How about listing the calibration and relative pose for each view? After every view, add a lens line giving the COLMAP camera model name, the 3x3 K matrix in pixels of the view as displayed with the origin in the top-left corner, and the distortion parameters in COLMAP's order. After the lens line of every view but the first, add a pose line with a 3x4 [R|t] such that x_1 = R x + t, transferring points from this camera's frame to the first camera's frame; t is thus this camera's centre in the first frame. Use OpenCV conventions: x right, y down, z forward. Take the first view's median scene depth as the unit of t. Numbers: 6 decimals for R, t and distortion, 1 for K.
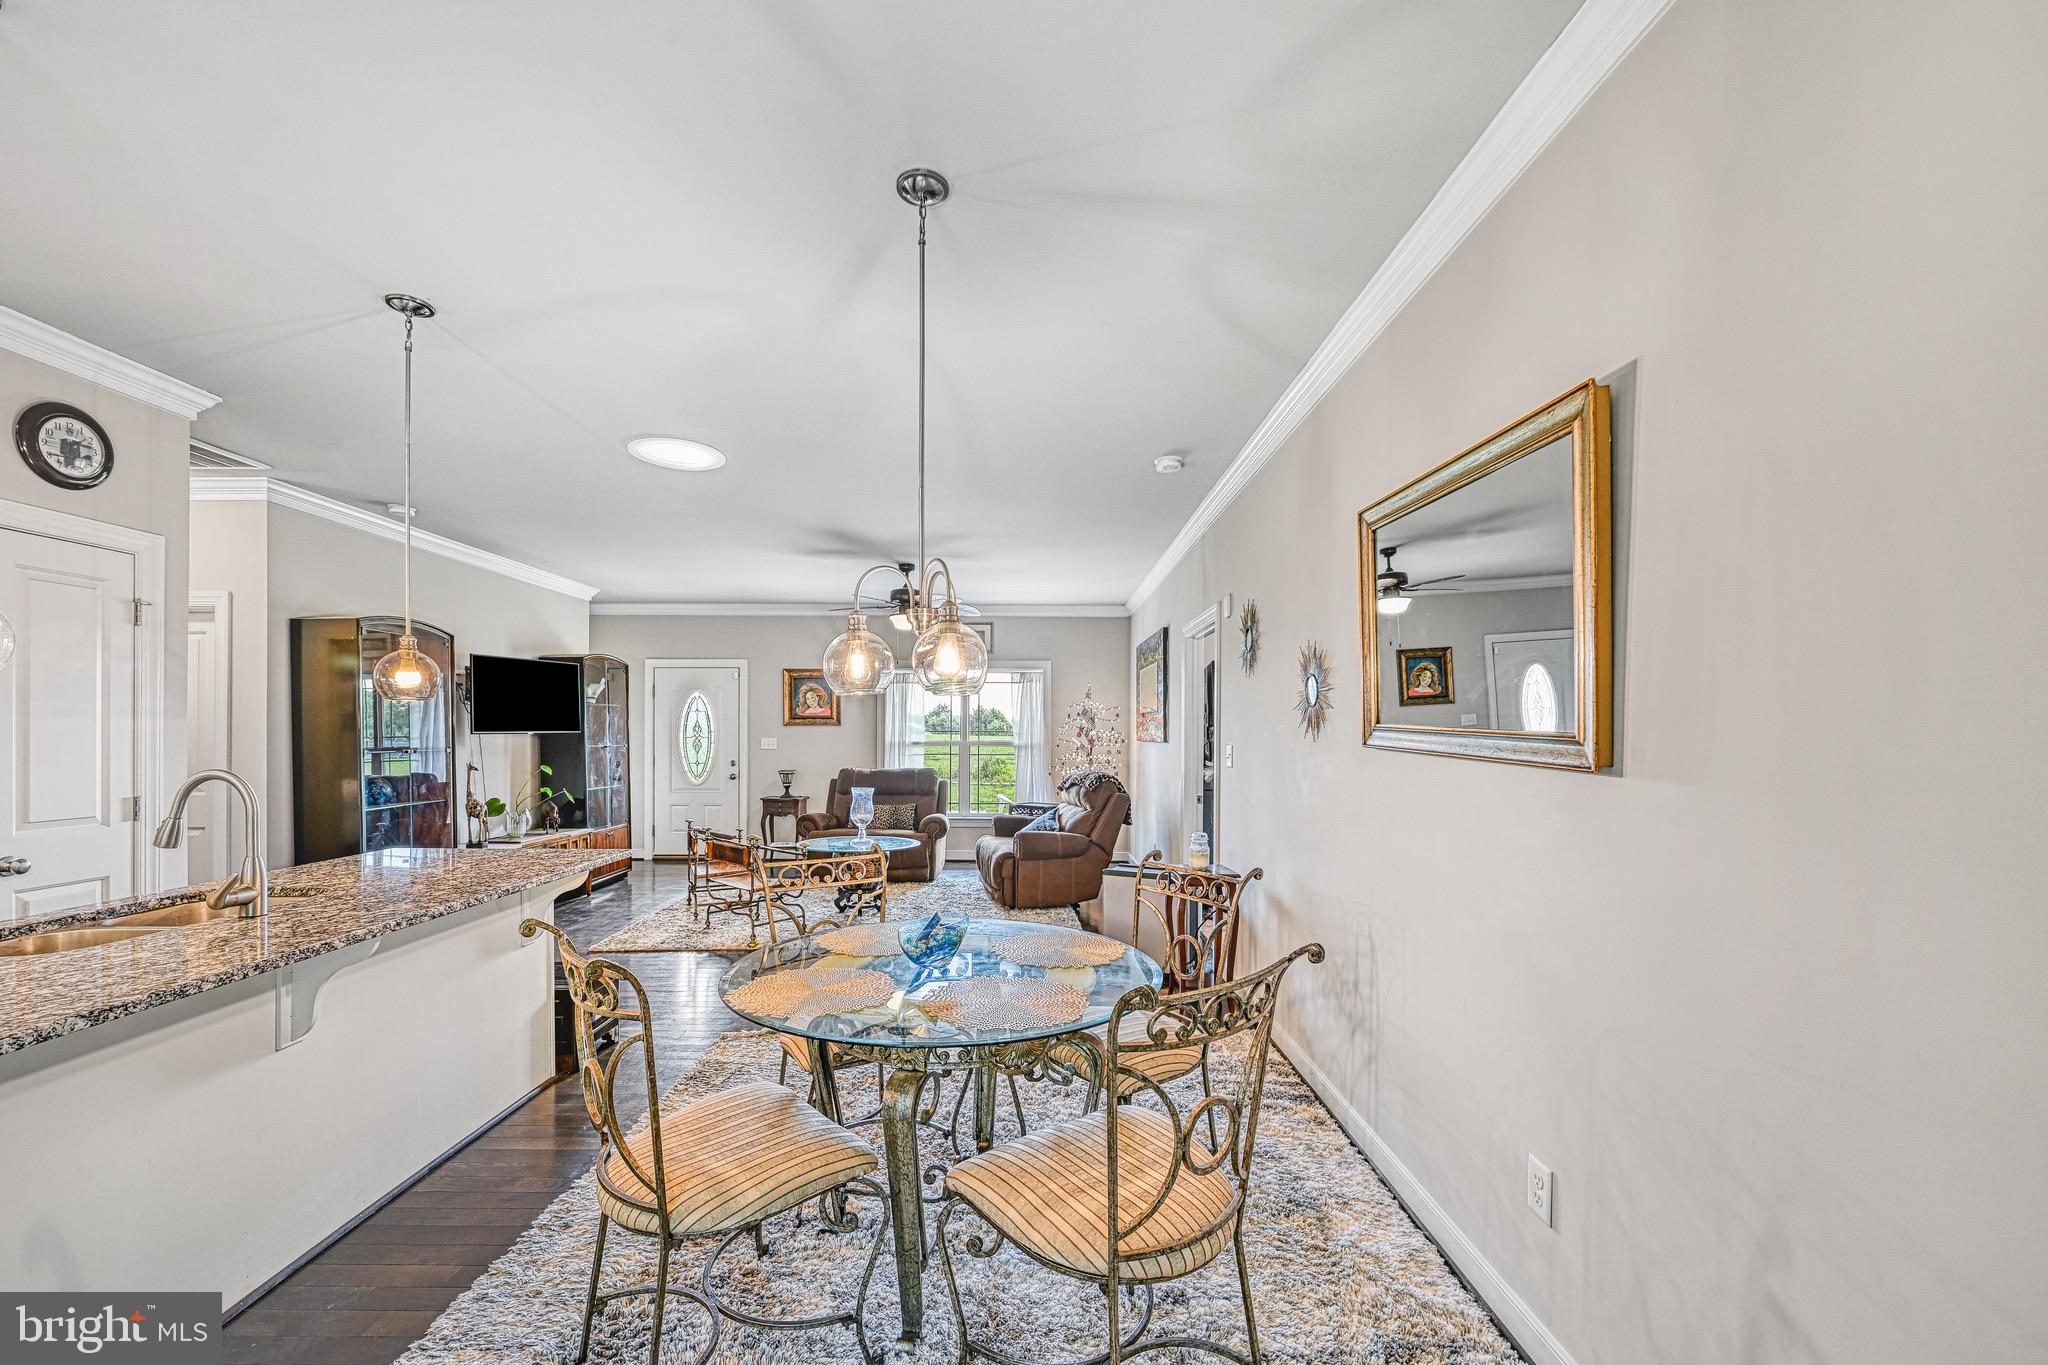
lens RADIAL K [[829.2, 0, 1013.2], [0, 829.2, 730.3], [0, 0, 1]] dist [0.001246, 0.000182]
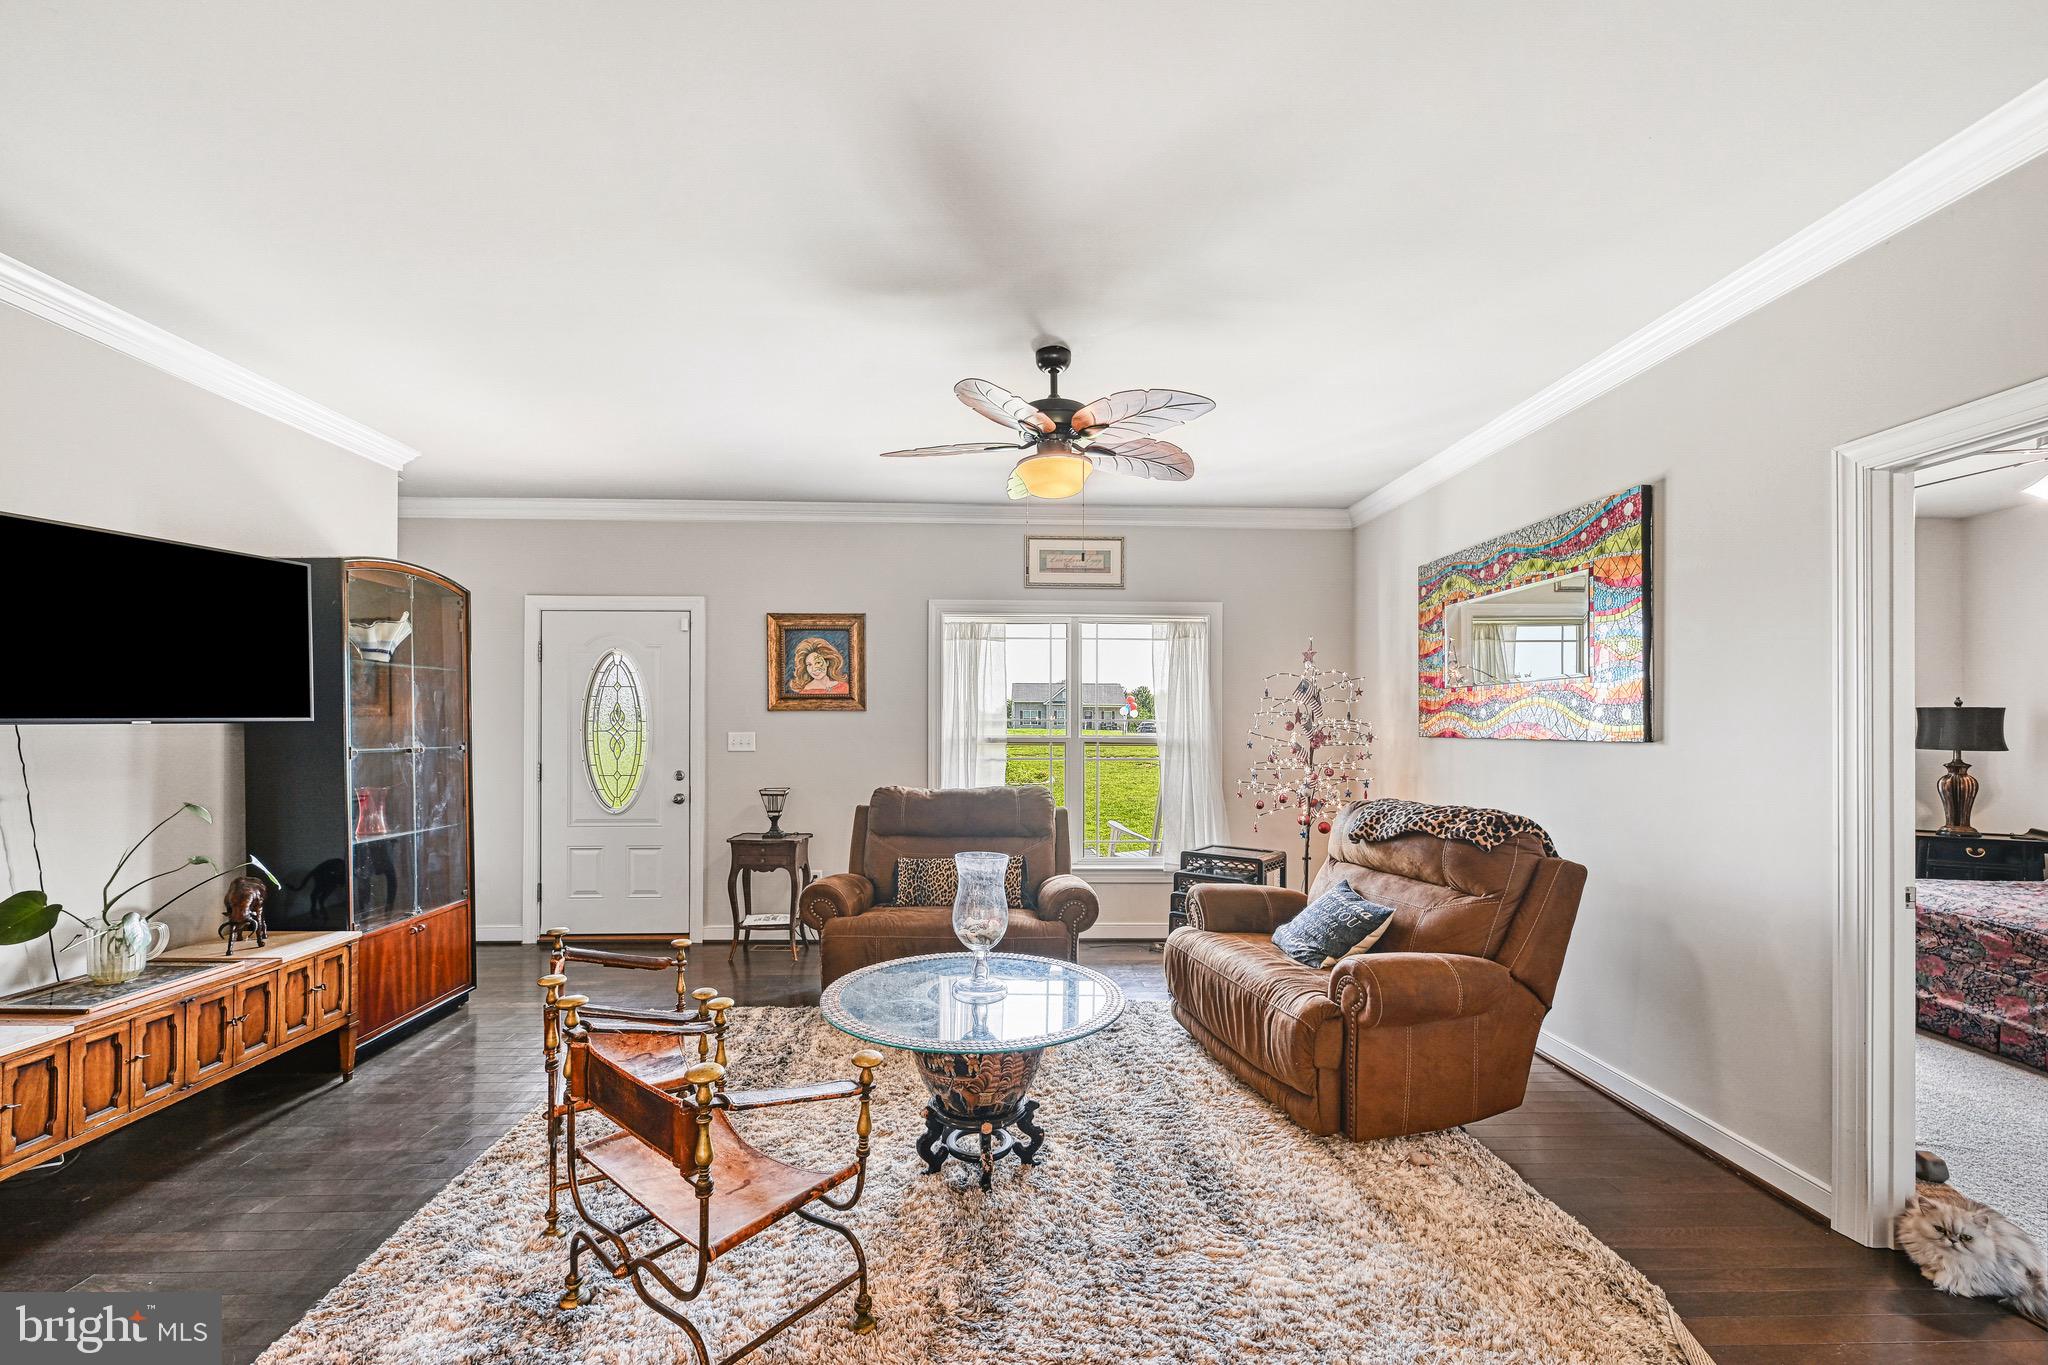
lens RADIAL K [[829.2, 0, 1014.6], [0, 829.2, 716.7], [0, 0, 1]] dist [0.001246, 0.000182]
pose [[0.999196, -0.000440, 0.040084, -0.129528], [0.000676, 0.999983, -0.005860, 0.002165], [-0.040081, 0.005882, 0.999179, 0.420065]]
